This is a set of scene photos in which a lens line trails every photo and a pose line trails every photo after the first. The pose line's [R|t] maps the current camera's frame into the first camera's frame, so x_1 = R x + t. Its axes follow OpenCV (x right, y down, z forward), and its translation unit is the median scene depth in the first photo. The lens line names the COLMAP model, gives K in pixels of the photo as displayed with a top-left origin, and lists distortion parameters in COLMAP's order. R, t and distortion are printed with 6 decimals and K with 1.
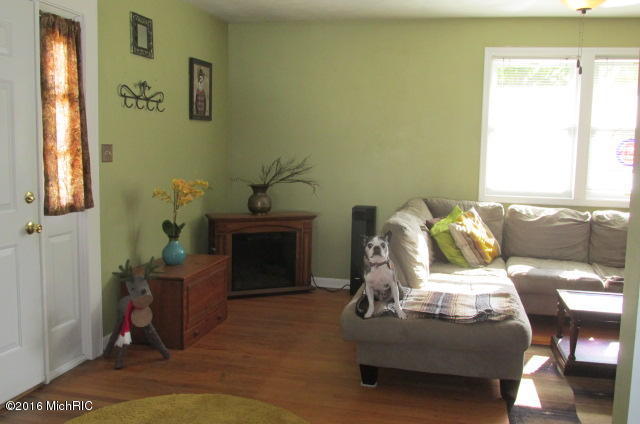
lens RADIAL K [[695.4, 0, 320.0], [0, 695.4, 212.0], [0, 0, 1]] dist [-0.009388, -0.016131]
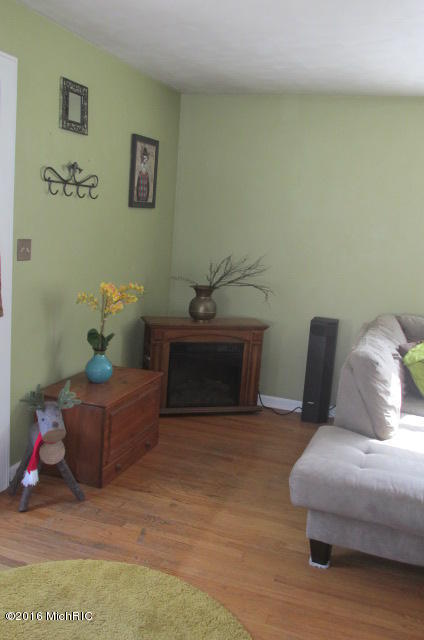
lens RADIAL K [[636.6, 0, 212.0], [0, 636.6, 320.0], [0, 0, 1]] dist [-0.018149, -0.001107]
pose [[0.993980, 0.068593, -0.085433, -0.008858], [-0.060821, 0.994040, 0.090468, -0.078841], [0.091130, -0.084727, 0.992228, 0.237239]]
